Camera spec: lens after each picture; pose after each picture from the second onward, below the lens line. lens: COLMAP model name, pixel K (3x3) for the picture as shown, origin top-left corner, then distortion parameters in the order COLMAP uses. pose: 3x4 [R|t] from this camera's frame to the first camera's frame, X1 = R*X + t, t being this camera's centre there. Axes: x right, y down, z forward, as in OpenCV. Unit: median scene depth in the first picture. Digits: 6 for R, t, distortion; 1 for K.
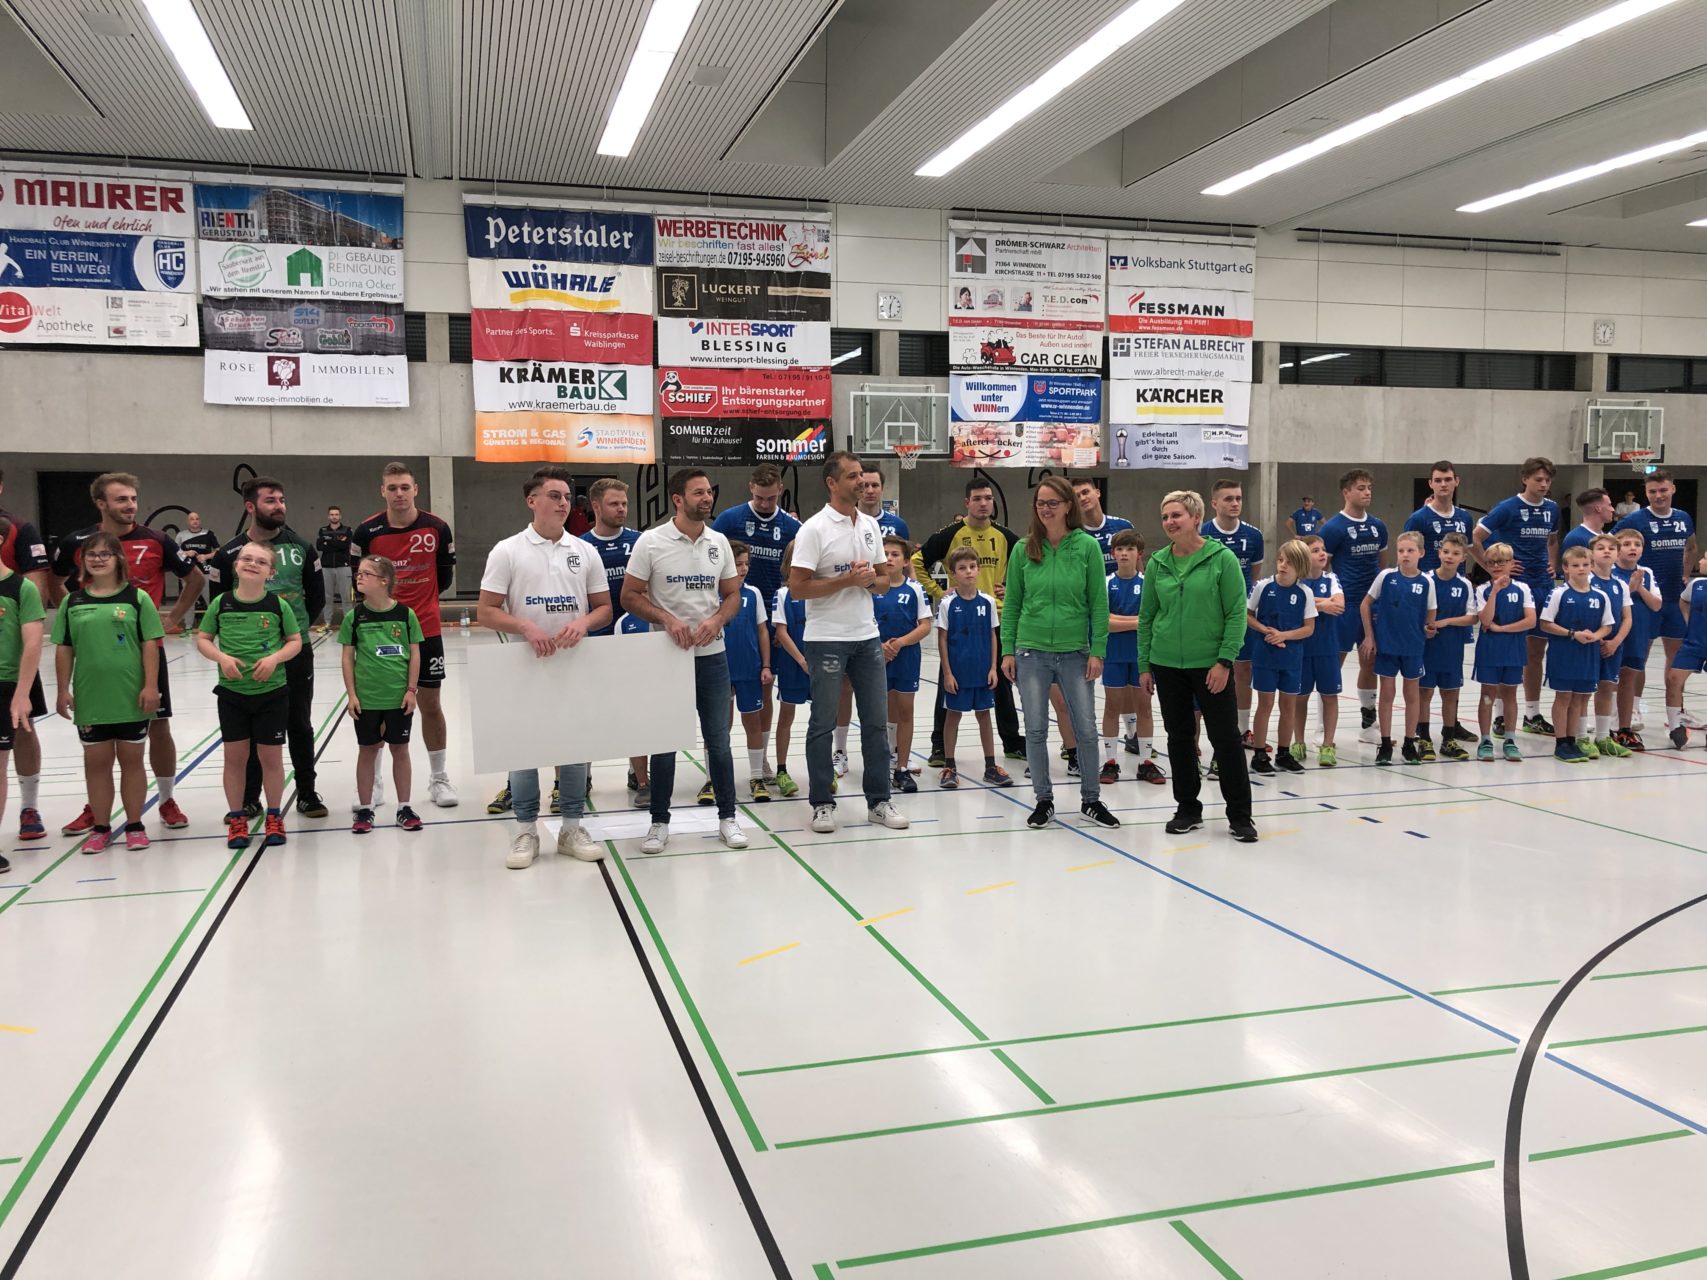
lens RADIAL K [[1400.1, 0, 850.5], [0, 1400.1, 642.6], [0, 0, 1]] dist [0.043790, -0.052826]
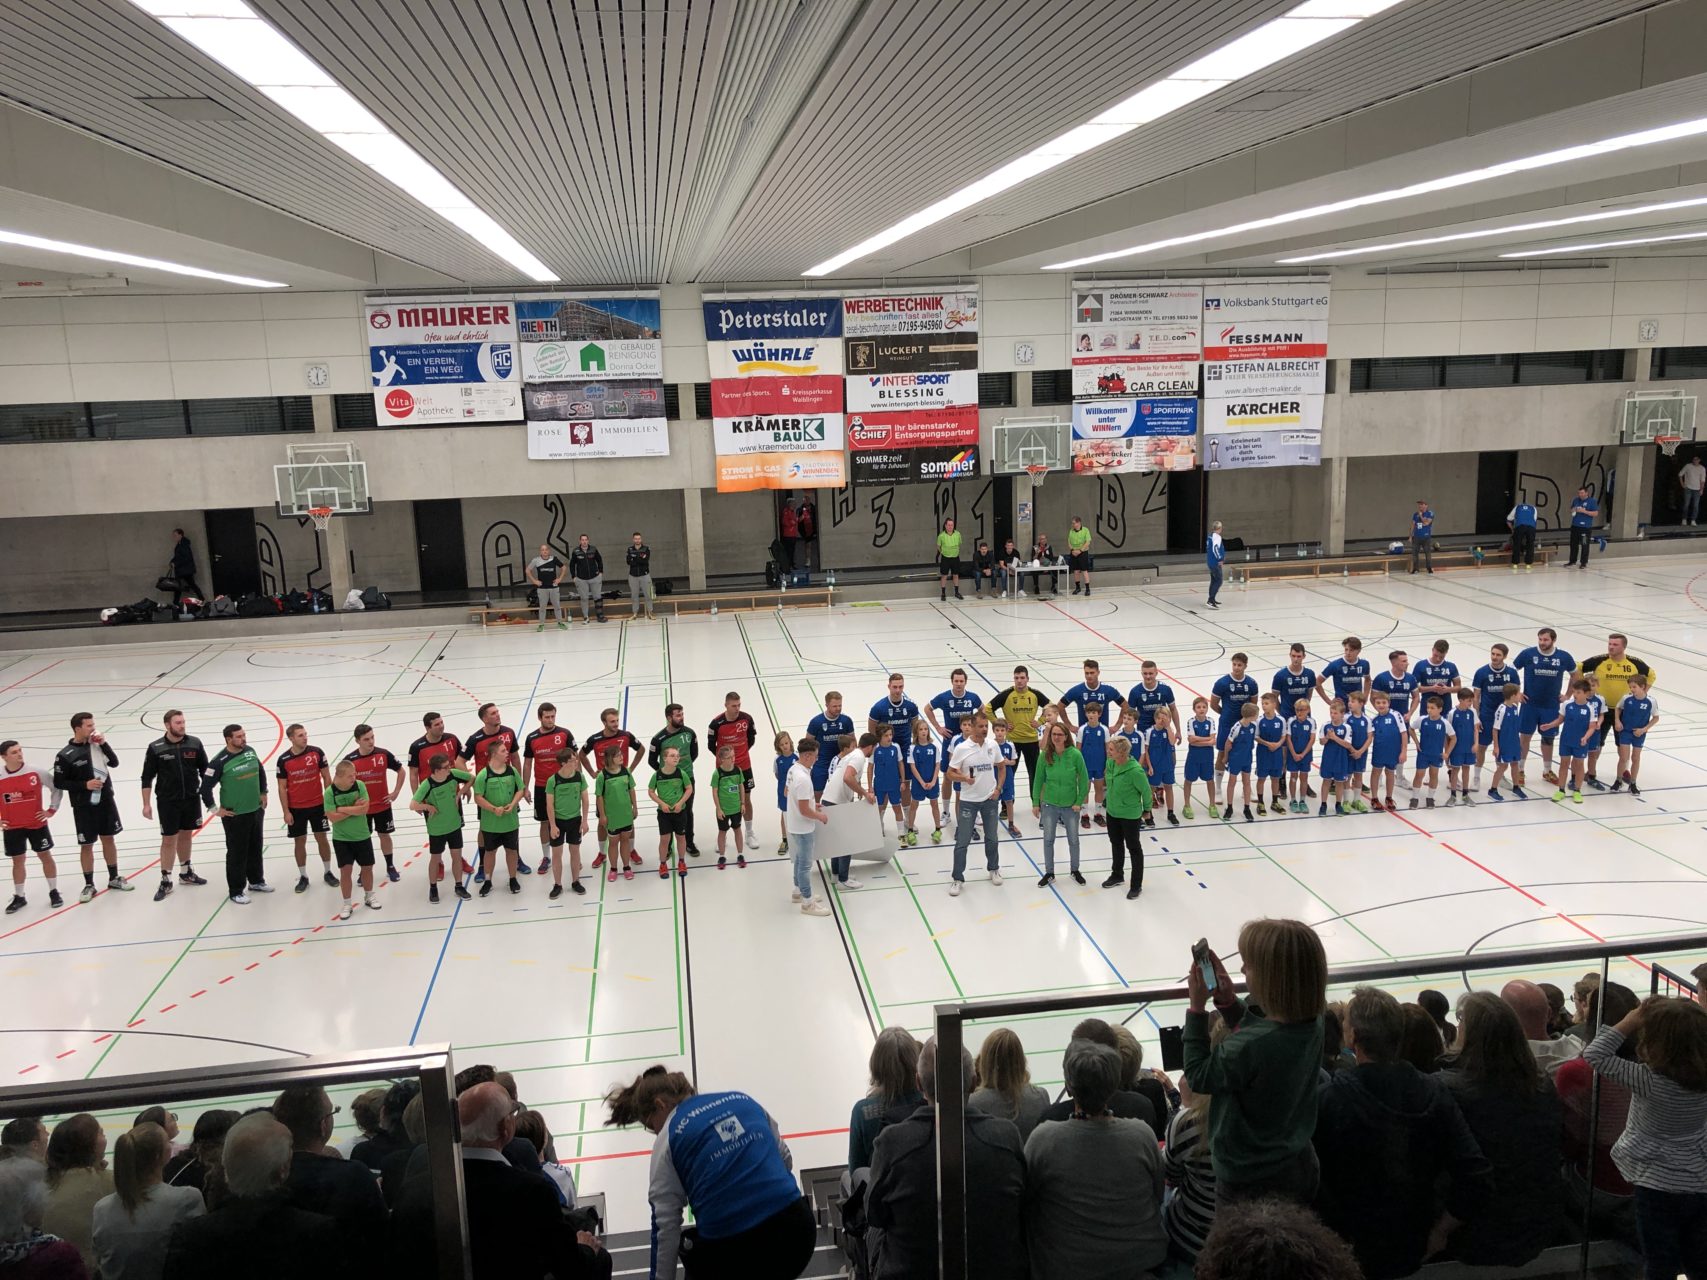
lens RADIAL K [[1400.1, 0, 855.6], [0, 1400.1, 646.5], [0, 0, 1]] dist [0.043790, -0.052826]
pose [[0.991065, 0.003111, -0.133347, 0.048037], [0.014740, 0.991050, 0.132673, -0.151076], [0.132566, -0.133453, 0.982149, -0.326619]]
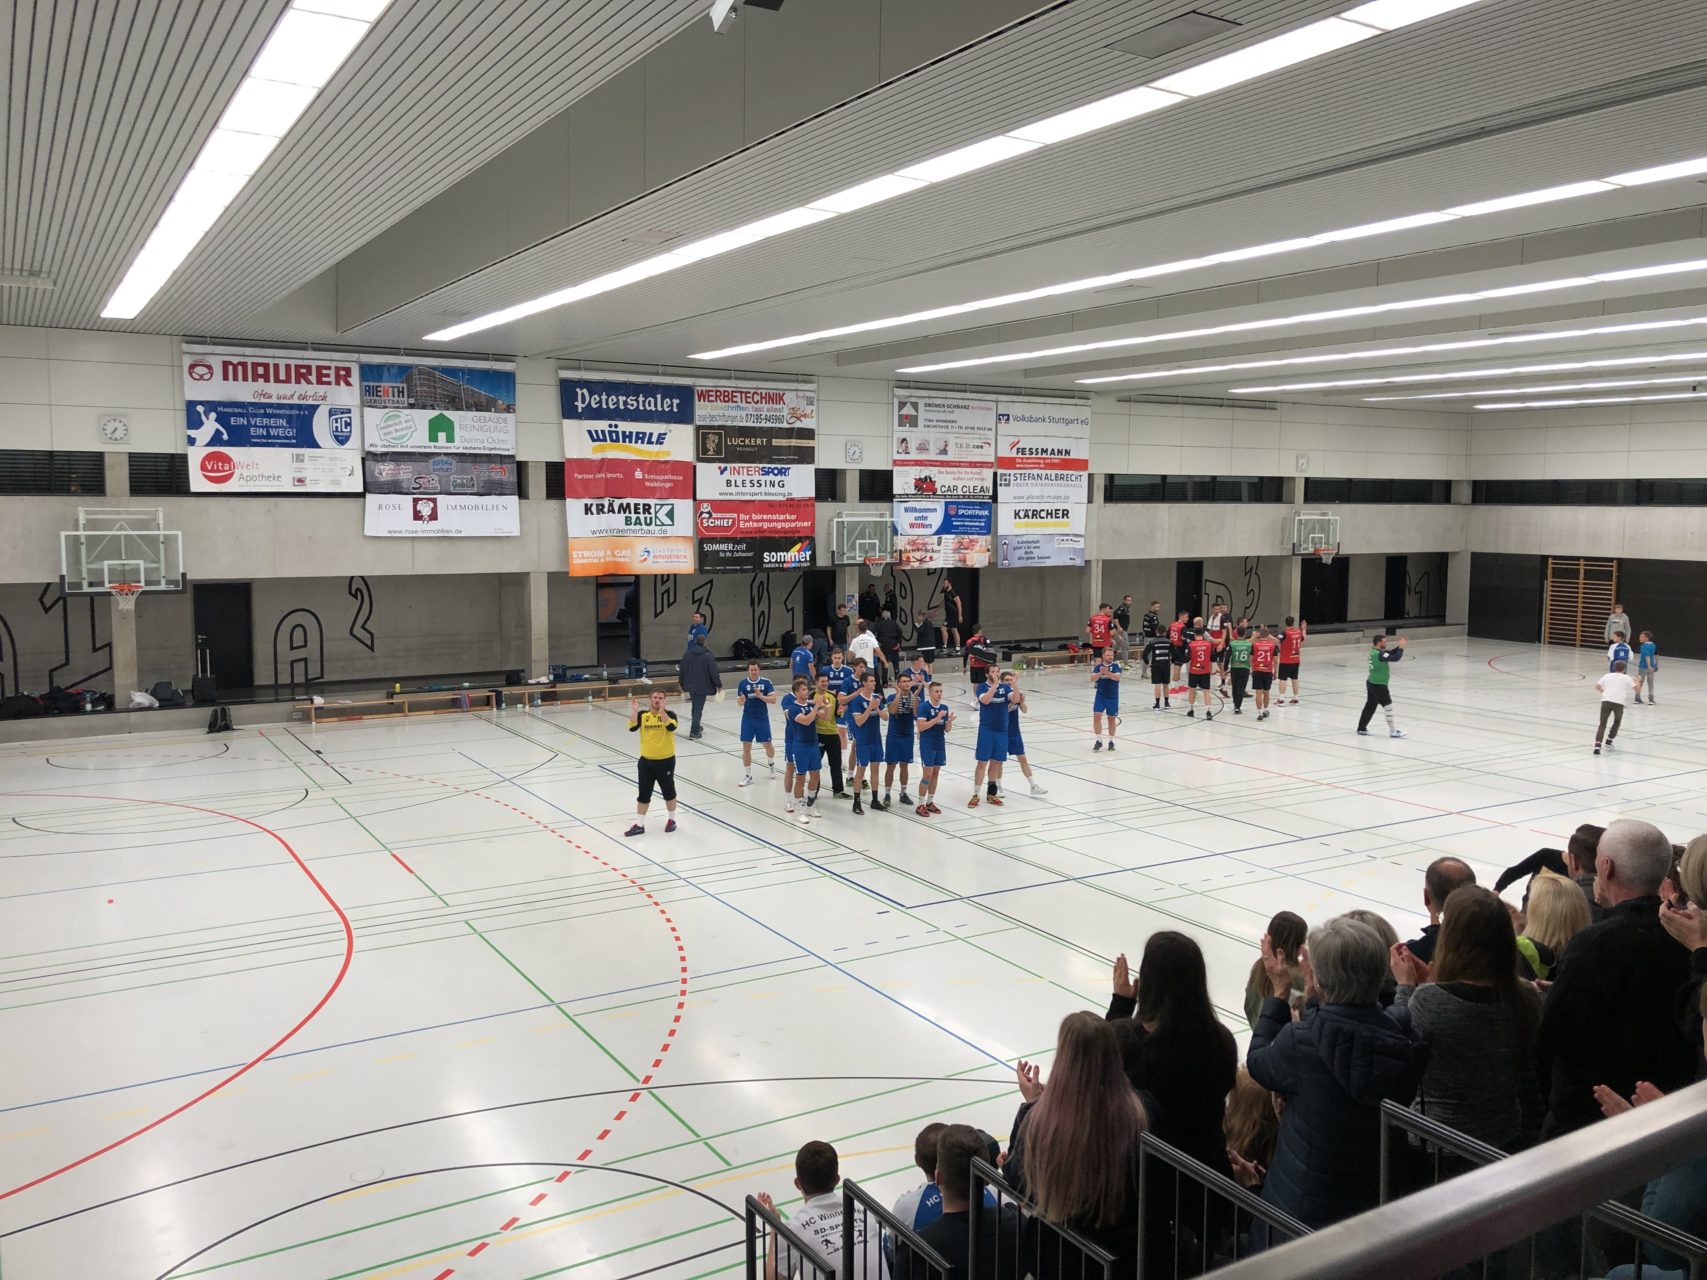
lens RADIAL K [[1400.1, 0, 865.6], [0, 1400.1, 629.7], [0, 0, 1]] dist [0.043790, -0.052826]
pose [[0.962886, -0.010382, 0.269710, -0.334366], [0.005618, 0.999814, 0.018431, -0.096912], [-0.269851, -0.016232, 0.962765, -0.306300]]
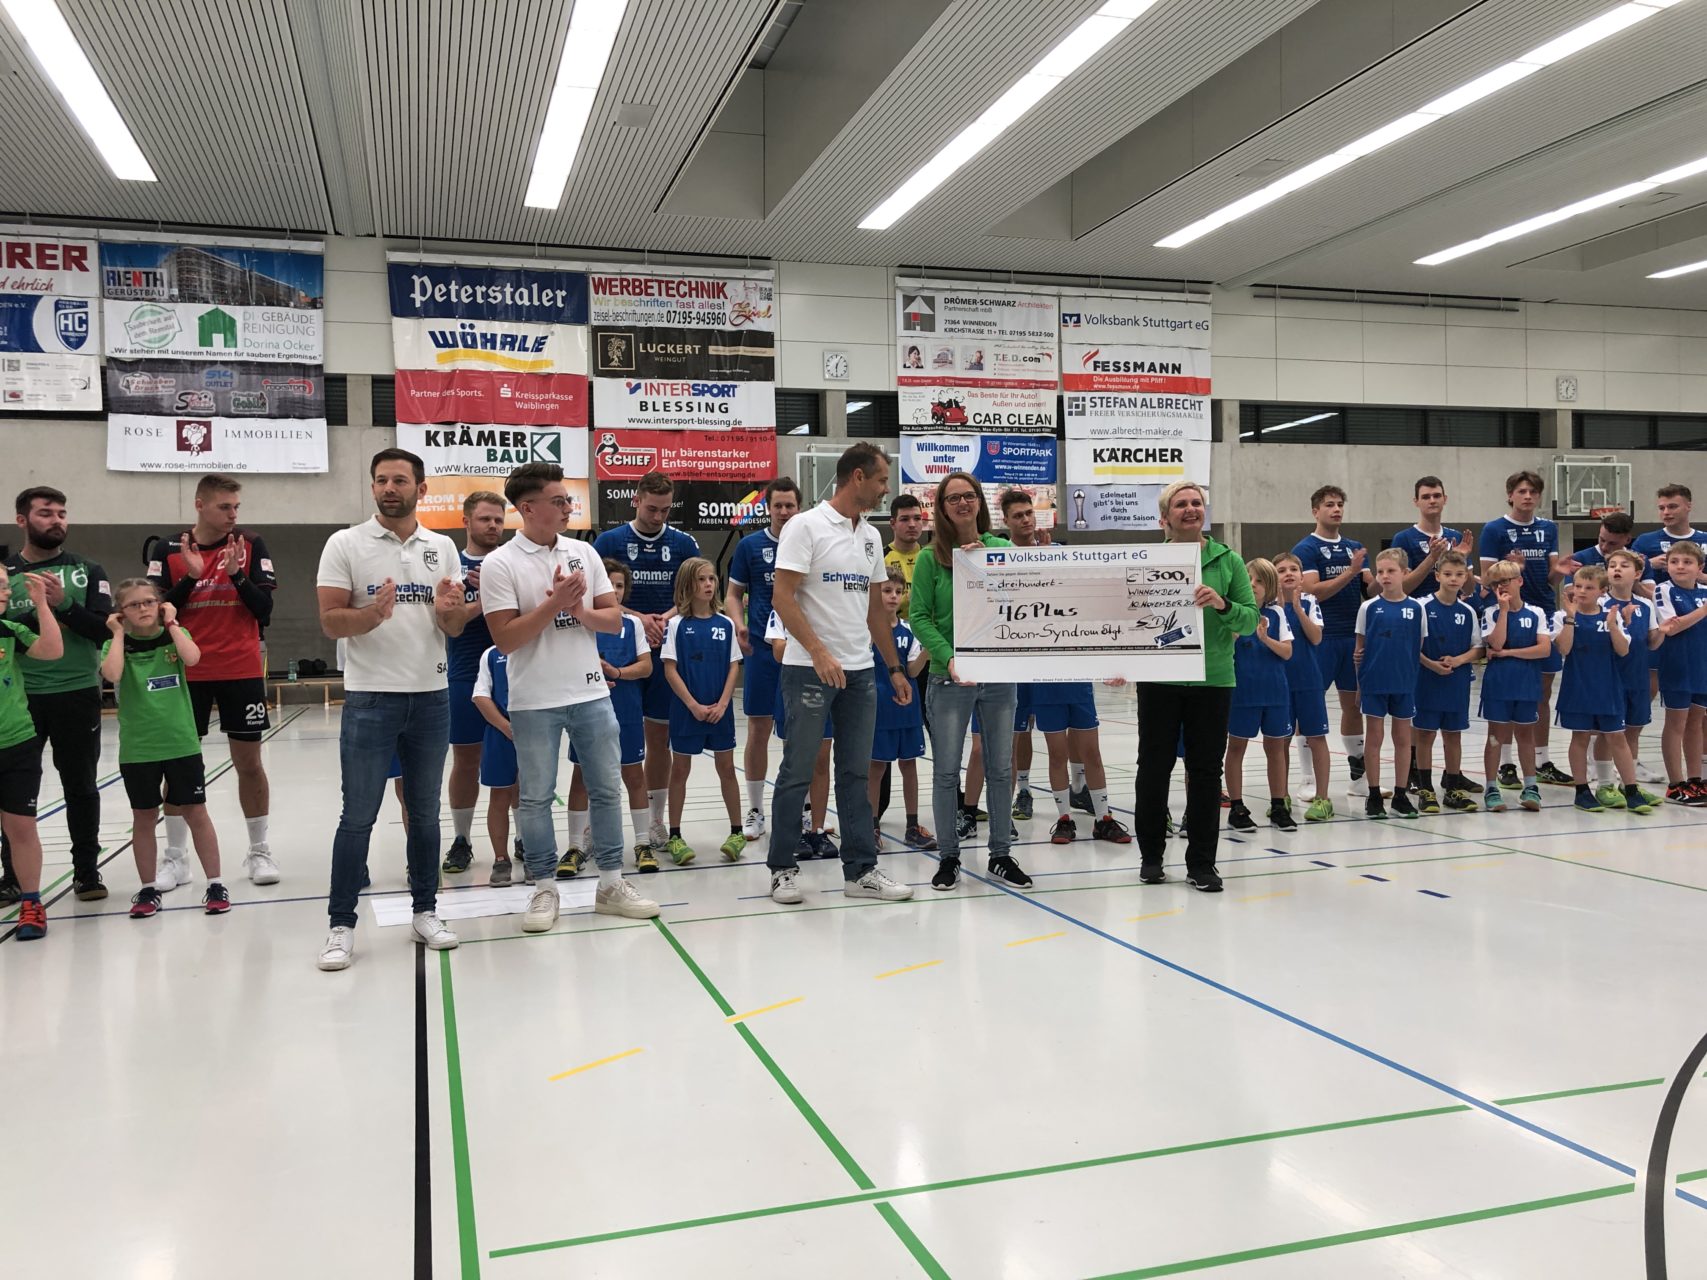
lens RADIAL K [[1400.1, 0, 848.4], [0, 1400.1, 642.6], [0, 0, 1]] dist [0.043790, -0.052826]
pose [[0.999653, -0.015122, 0.021556, 0.013144], [0.016422, 0.997973, -0.061489, 0.010118], [-0.020582, 0.061822, 0.997875, 0.051408]]
